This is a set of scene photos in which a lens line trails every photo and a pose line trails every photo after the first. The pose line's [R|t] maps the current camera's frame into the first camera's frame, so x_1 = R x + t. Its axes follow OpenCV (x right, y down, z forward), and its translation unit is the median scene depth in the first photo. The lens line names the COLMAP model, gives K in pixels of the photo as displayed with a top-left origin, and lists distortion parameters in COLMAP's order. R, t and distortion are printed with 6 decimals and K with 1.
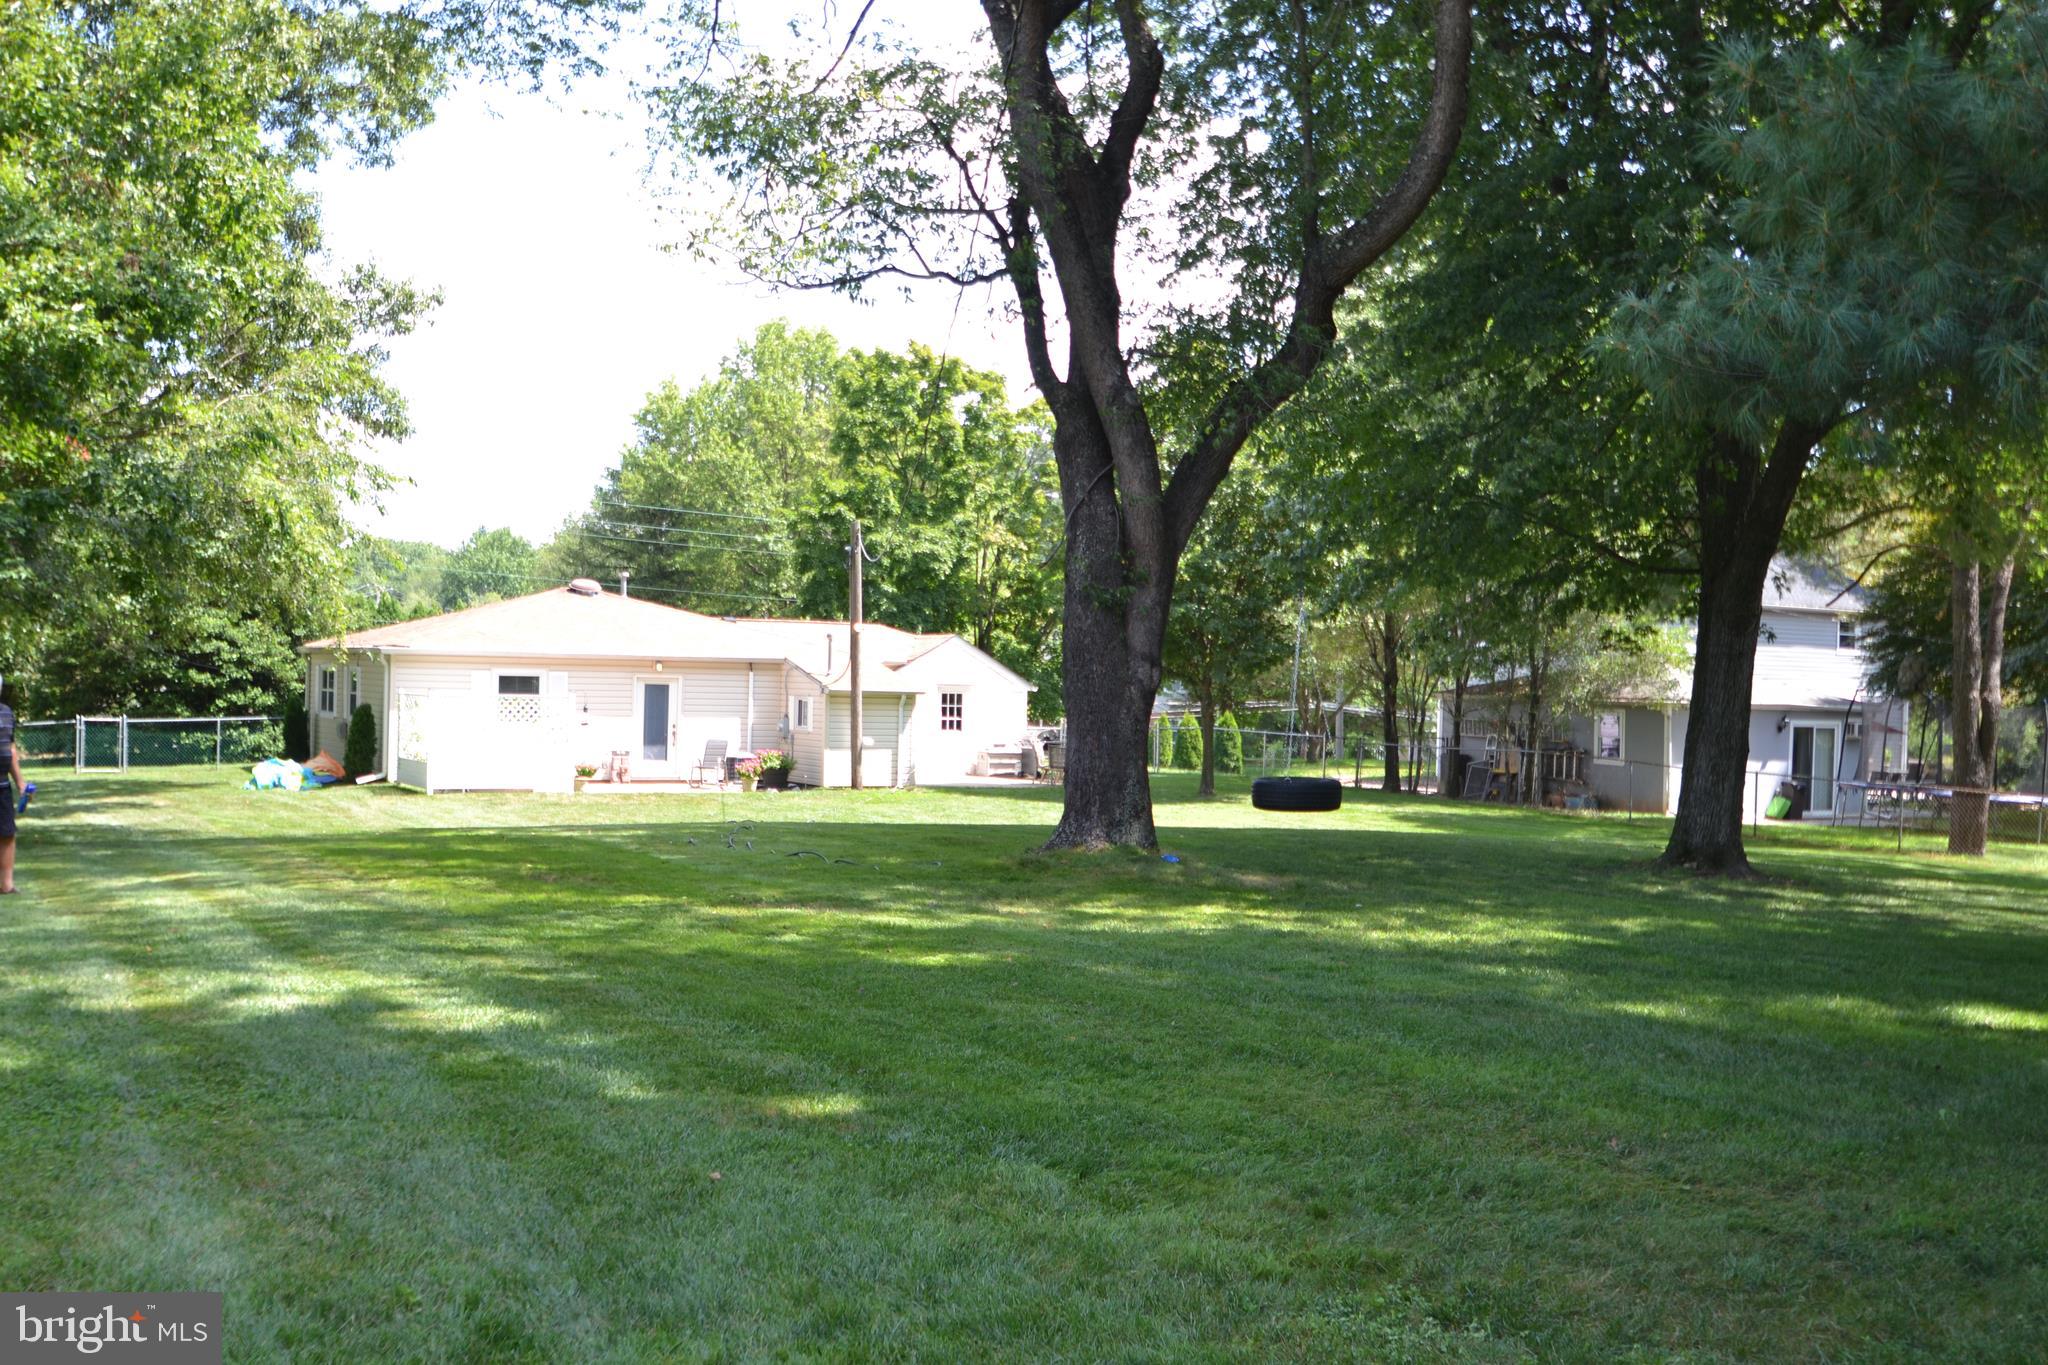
lens RADIAL K [[2080.9, 0, 1027.8], [0, 2080.9, 701.5], [0, 0, 1]] dist [-0.096476, 0.080166]
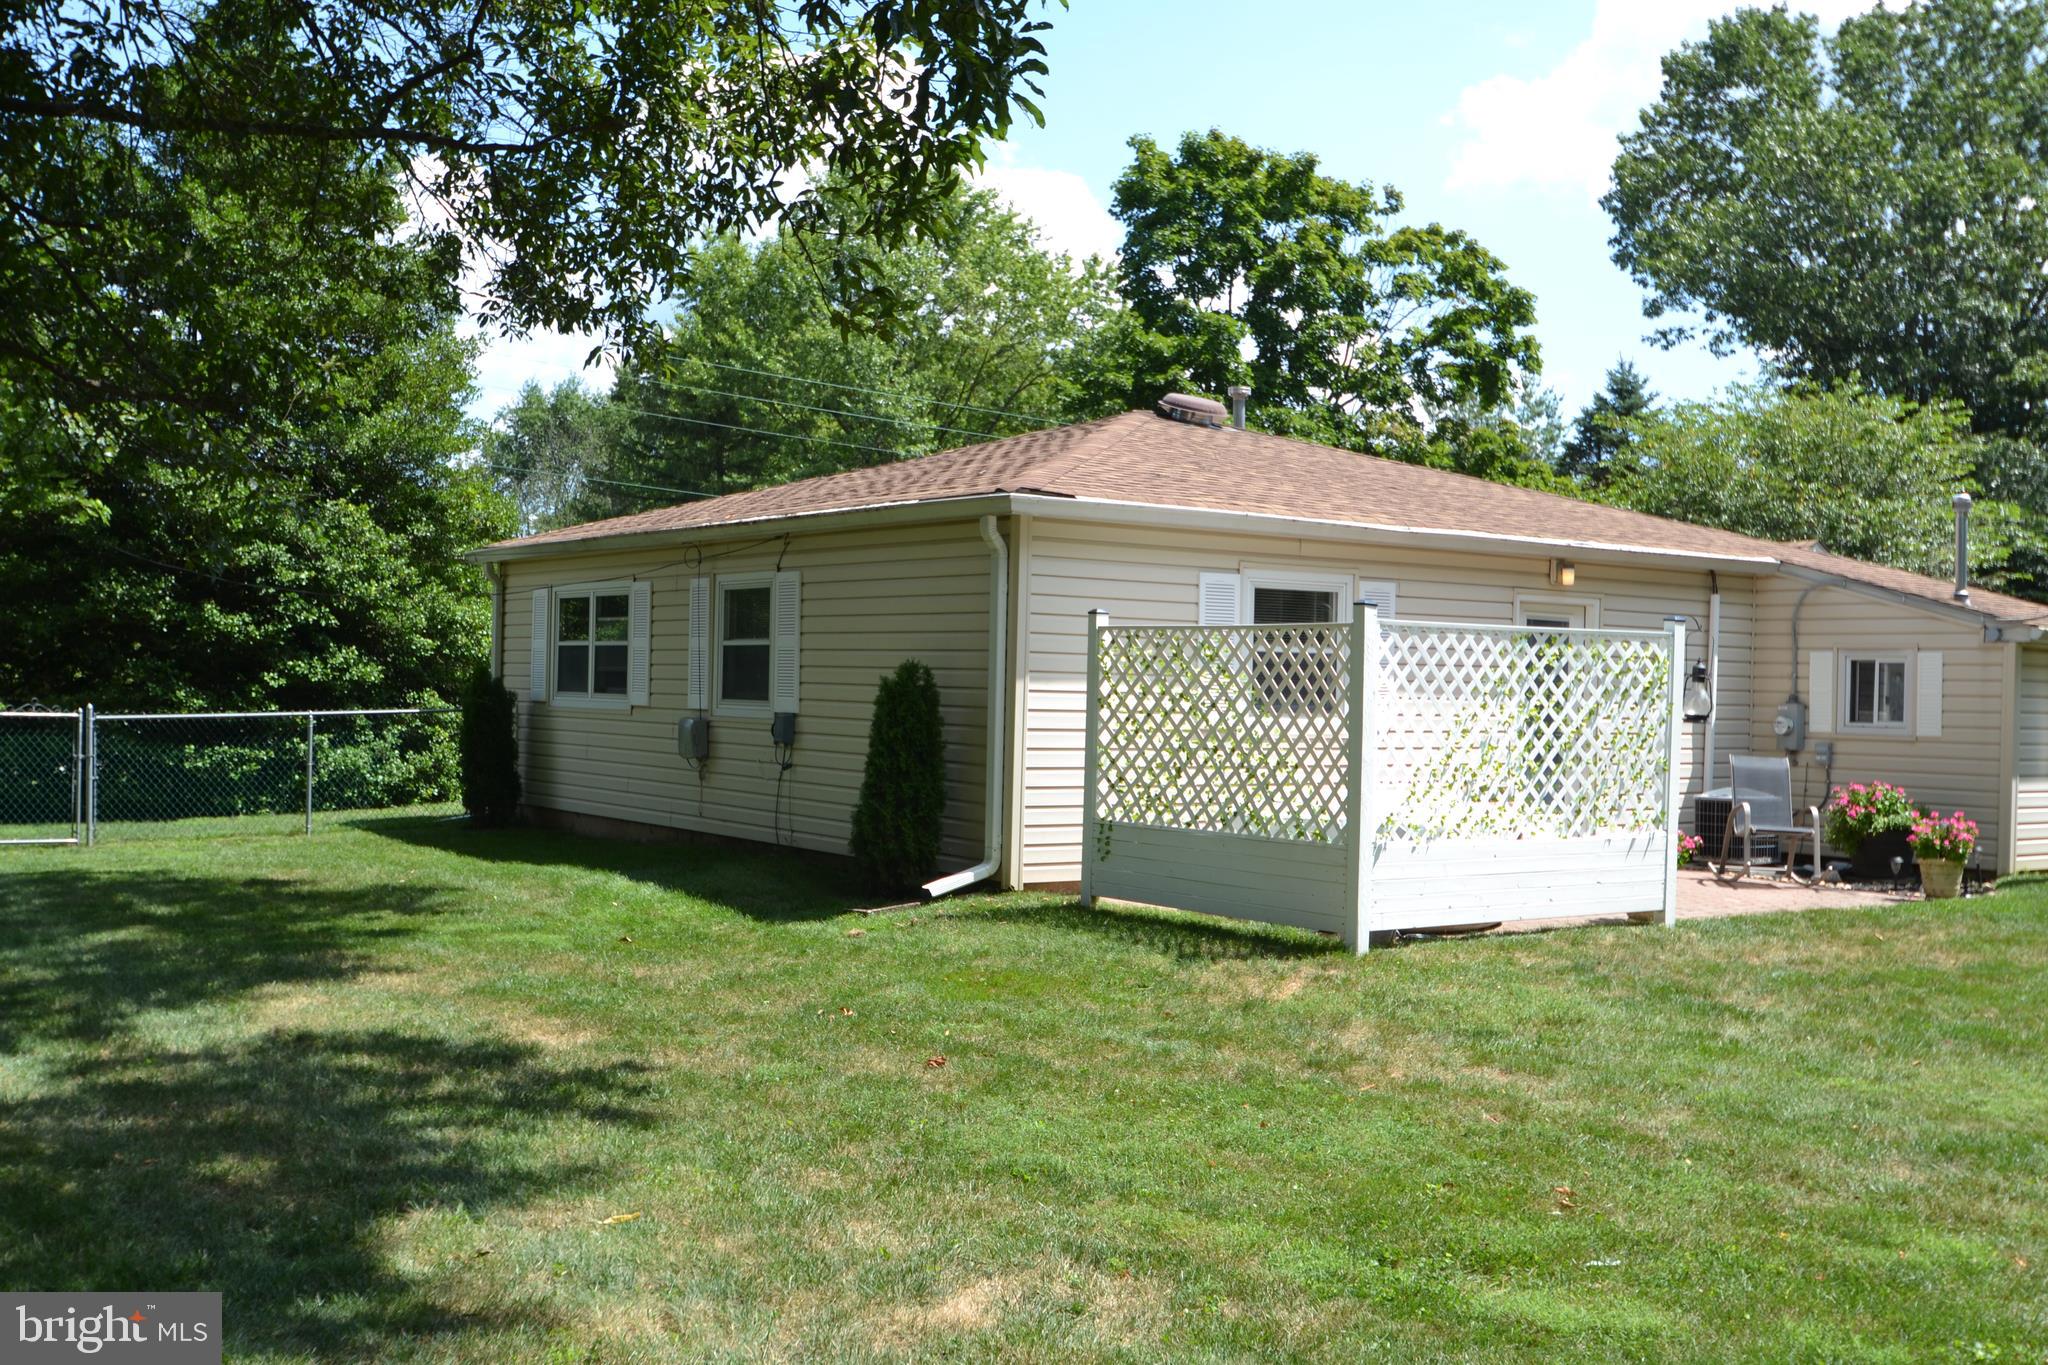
lens RADIAL K [[2080.9, 0, 1027.8], [0, 2080.9, 701.5], [0, 0, 1]] dist [-0.096476, 0.080166]
pose [[0.993976, -0.004553, 0.109500, -0.278037], [0.004596, 0.999989, -0.000134, 0.006560], [-0.109498, 0.000637, 0.993987, 0.532473]]
